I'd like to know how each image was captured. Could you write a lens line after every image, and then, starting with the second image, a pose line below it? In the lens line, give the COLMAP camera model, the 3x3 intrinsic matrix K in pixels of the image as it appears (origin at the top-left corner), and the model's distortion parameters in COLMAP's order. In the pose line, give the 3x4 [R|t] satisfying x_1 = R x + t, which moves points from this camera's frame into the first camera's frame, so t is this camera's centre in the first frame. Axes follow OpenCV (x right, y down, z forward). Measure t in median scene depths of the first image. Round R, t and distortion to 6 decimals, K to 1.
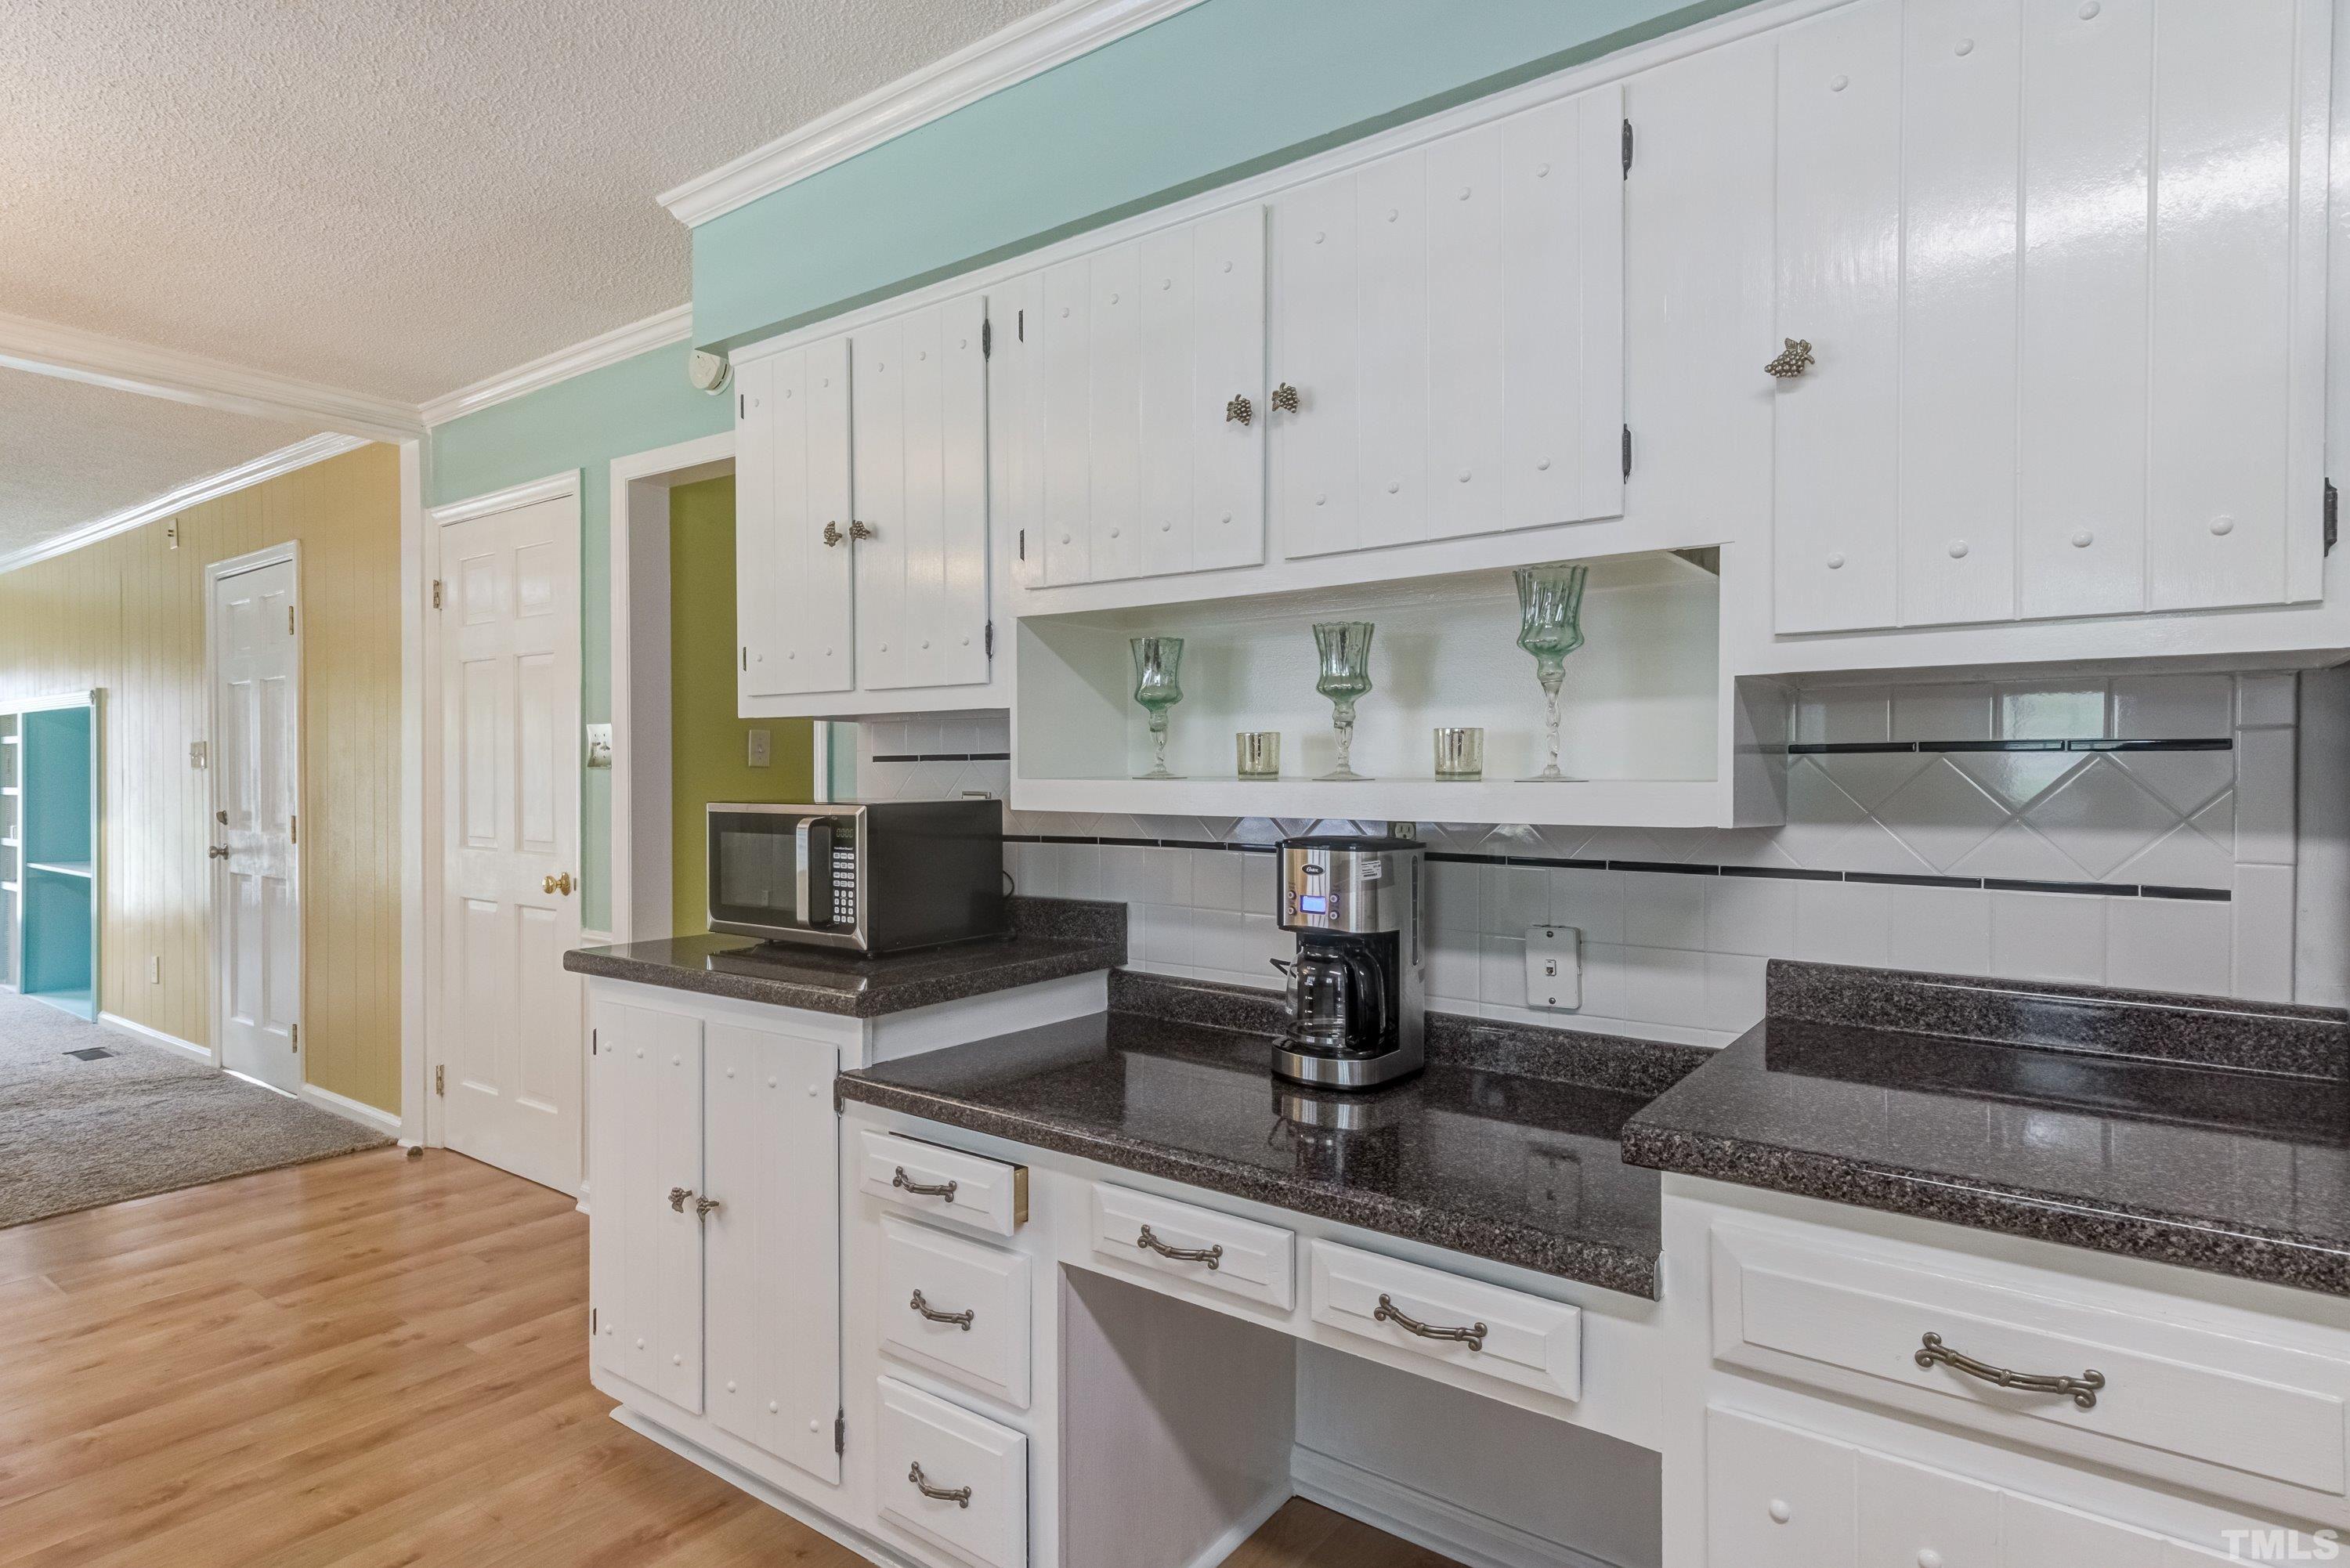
lens RADIAL K [[1107.6, 0, 1303.0], [0, 1107.6, 783.9], [0, 0, 1]] dist [-0.000864, -0.000036]
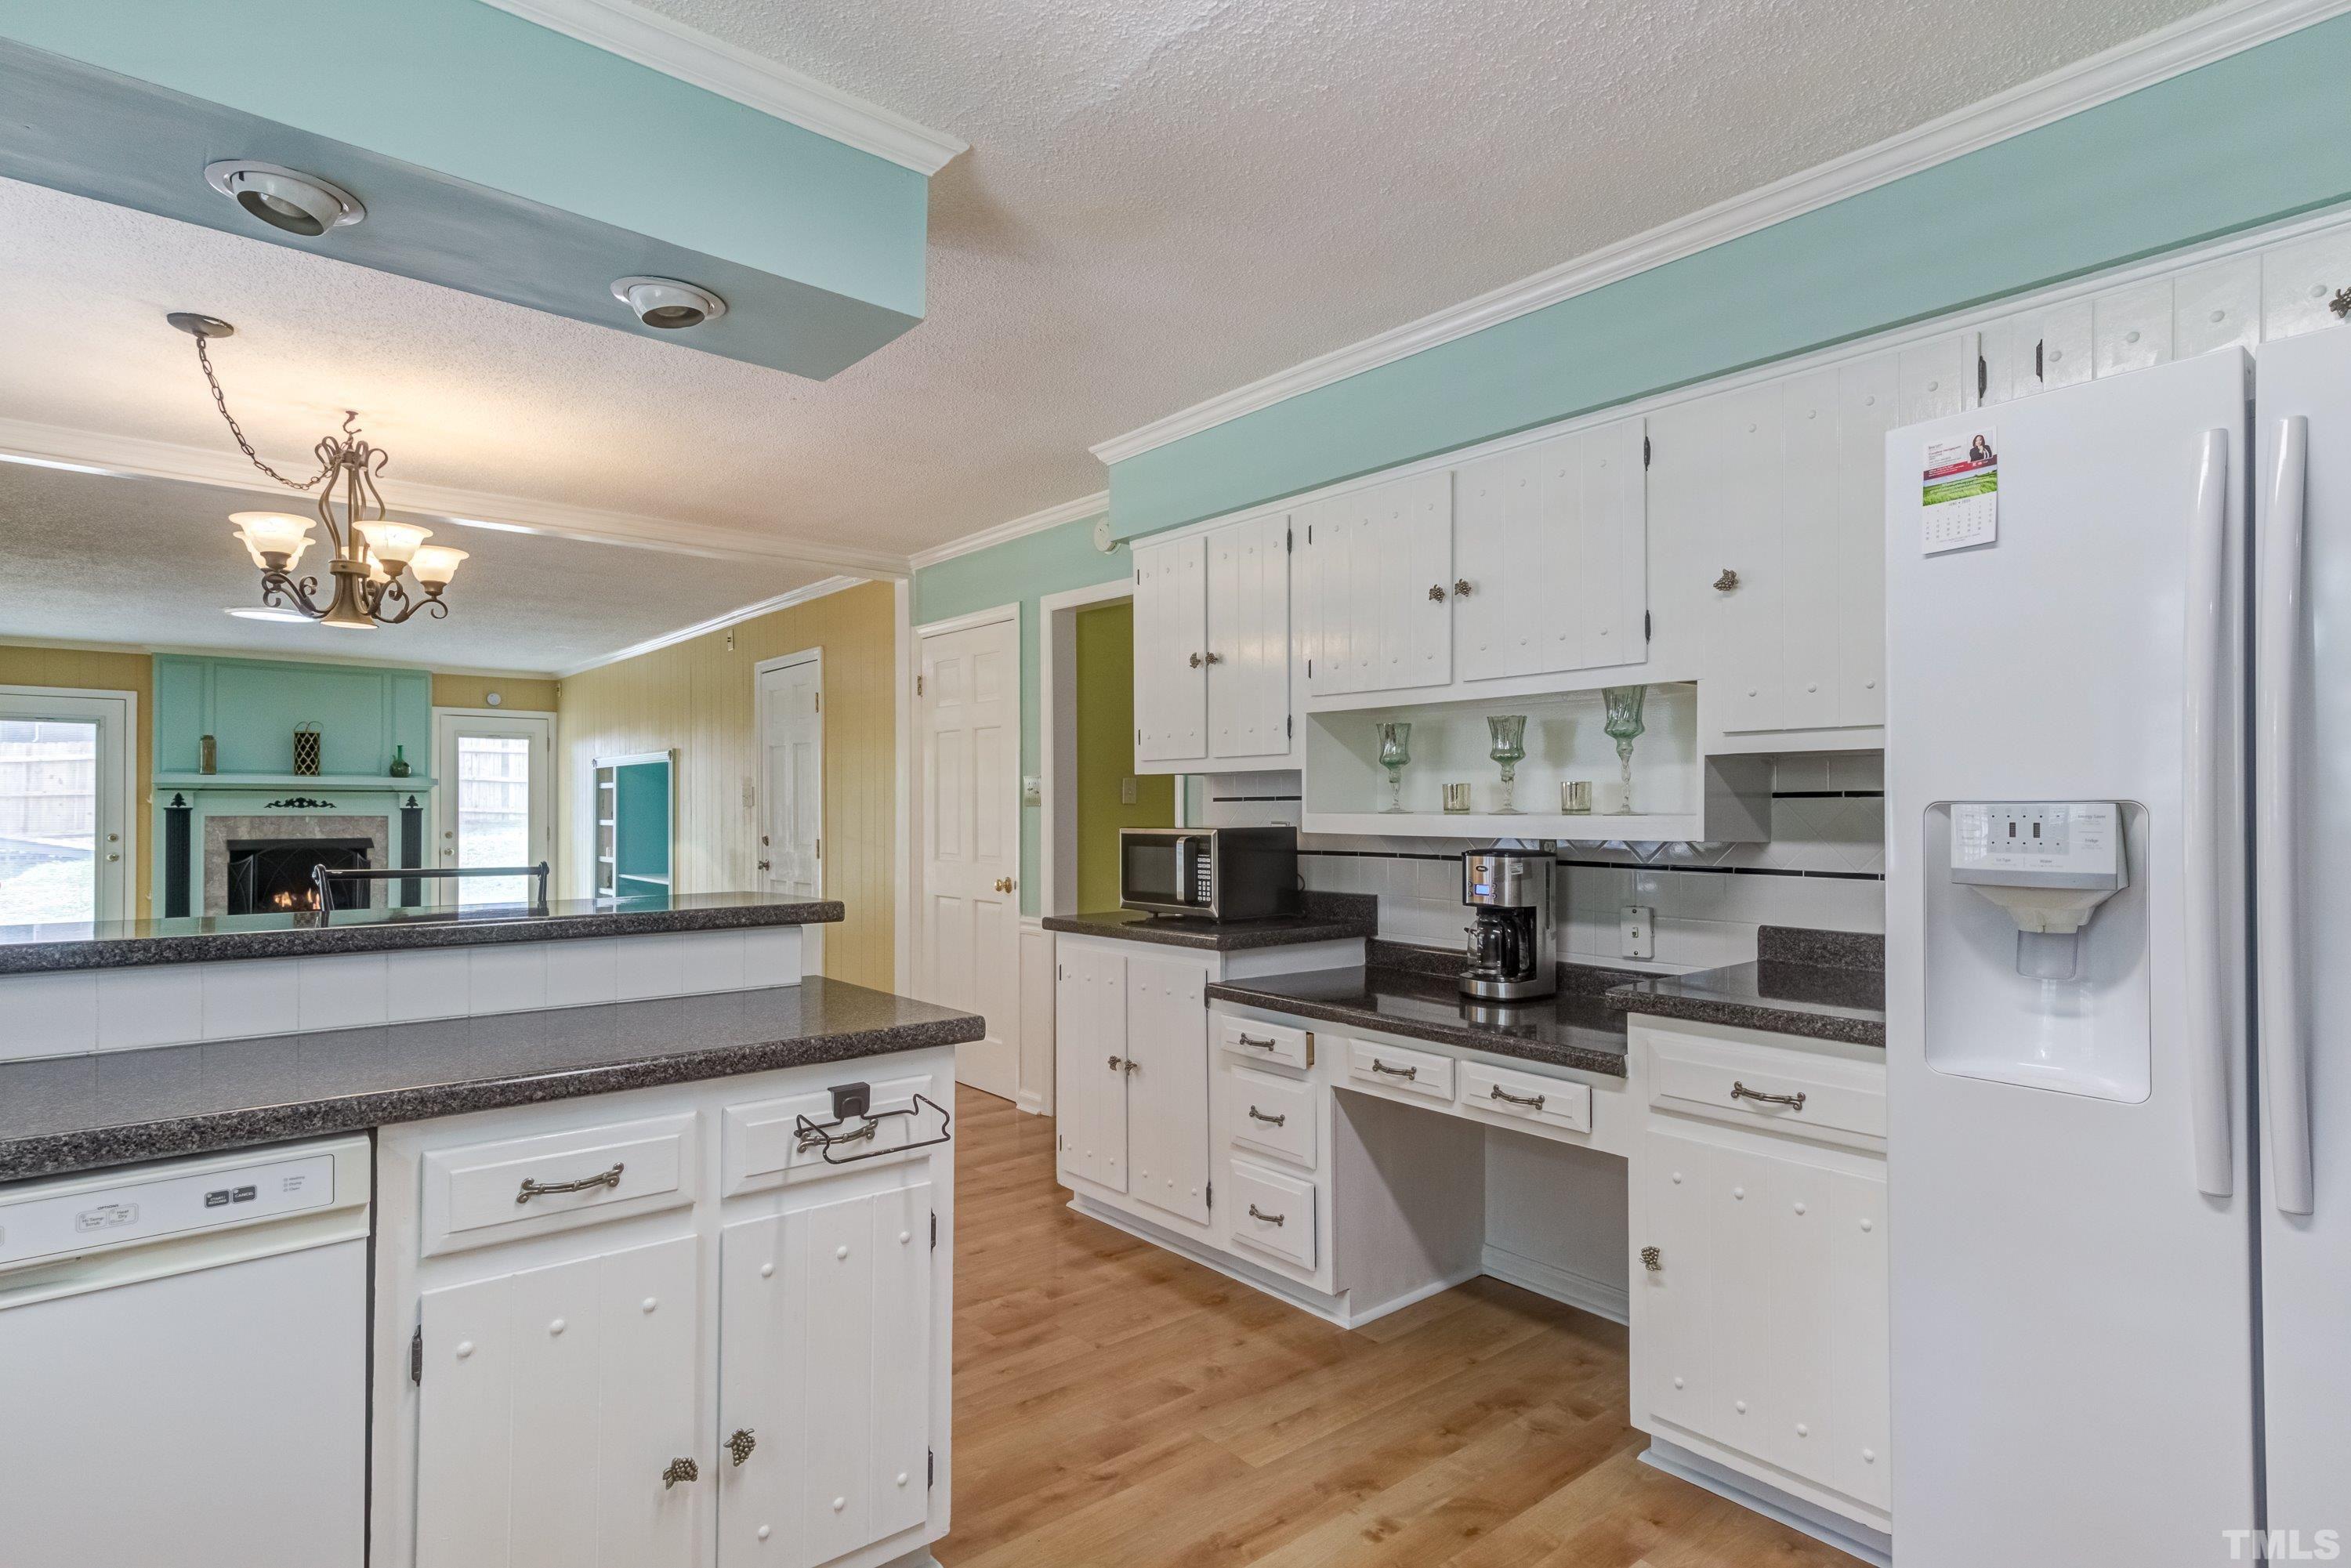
lens RADIAL K [[1238.7, 0, 1234.7], [0, 1238.7, 803.2], [0, 0, 1]] dist [0.280144, -0.000124]
pose [[0.952072, -0.003834, -0.305851, 0.215214], [0.000762, 0.999948, -0.010162, -0.000755], [0.305874, 0.009442, 0.952025, -0.832347]]
